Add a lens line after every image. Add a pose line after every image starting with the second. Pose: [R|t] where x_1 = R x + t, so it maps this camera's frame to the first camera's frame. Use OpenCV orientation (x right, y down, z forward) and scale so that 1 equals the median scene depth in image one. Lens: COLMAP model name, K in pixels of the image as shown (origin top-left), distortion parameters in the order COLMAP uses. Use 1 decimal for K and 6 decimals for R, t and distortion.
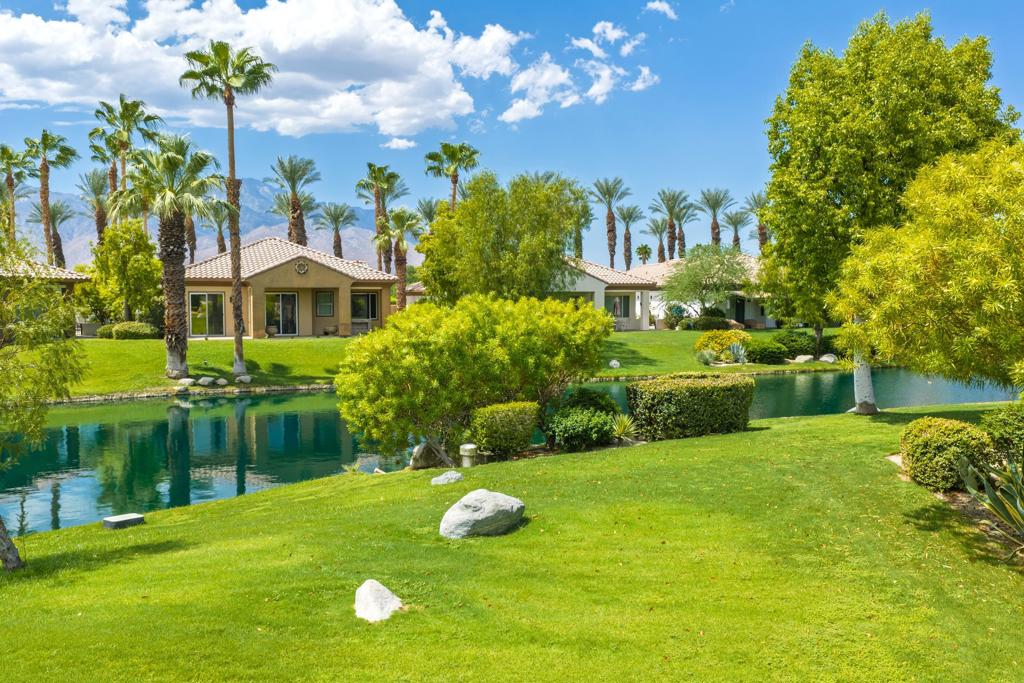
lens RADIAL K [[839.7, 0, 510.7], [0, 839.7, 340.2], [0, 0, 1]] dist [0.006363, -0.008266]
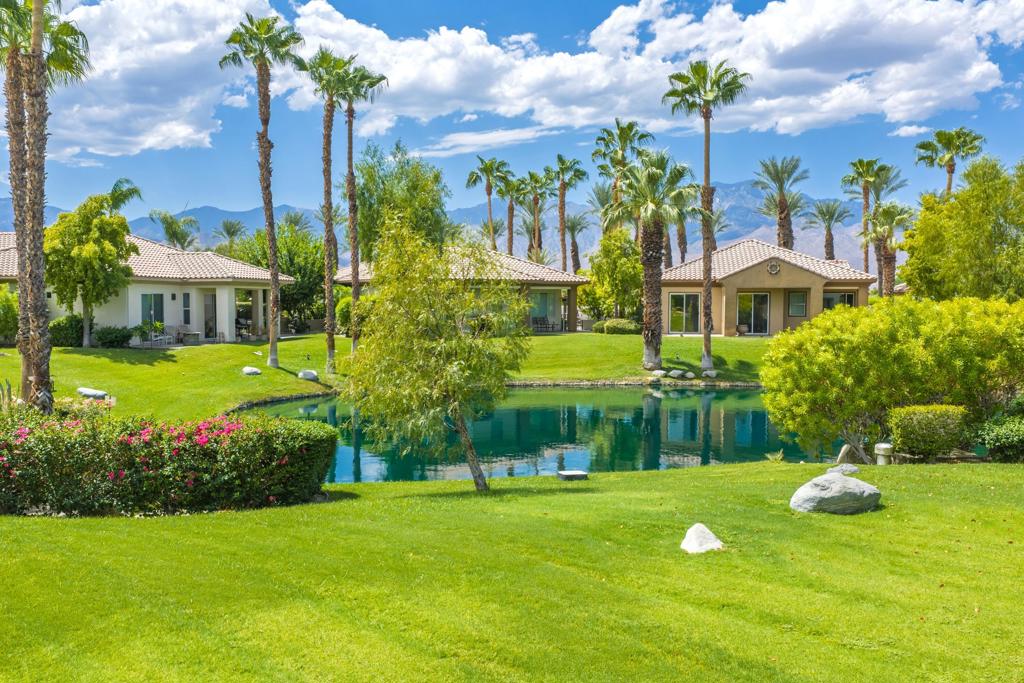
lens RADIAL K [[839.7, 0, 510.7], [0, 839.7, 340.2], [0, 0, 1]] dist [0.006363, -0.008266]
pose [[0.839089, 0.029156, -0.543212, 0.048104], [-0.029388, 0.999534, 0.008254, 0.002299], [0.543200, 0.009038, 0.839555, -0.035189]]
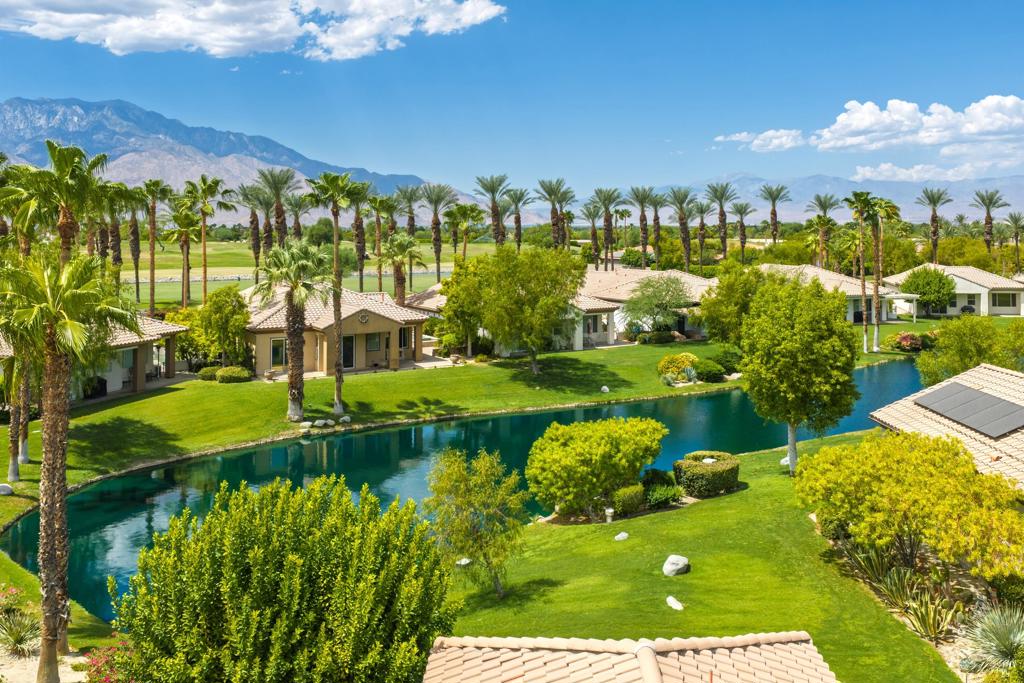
lens RADIAL K [[869.6, 0, 546.6], [0, 869.6, 219.0], [0, 0, 1]] dist [-0.001424, -0.006459]
pose [[0.987489, -0.000040, 0.157686, -0.214939], [0.010116, 0.997956, -0.063099, -0.178717], [-0.157361, 0.063905, 0.985471, -0.432184]]
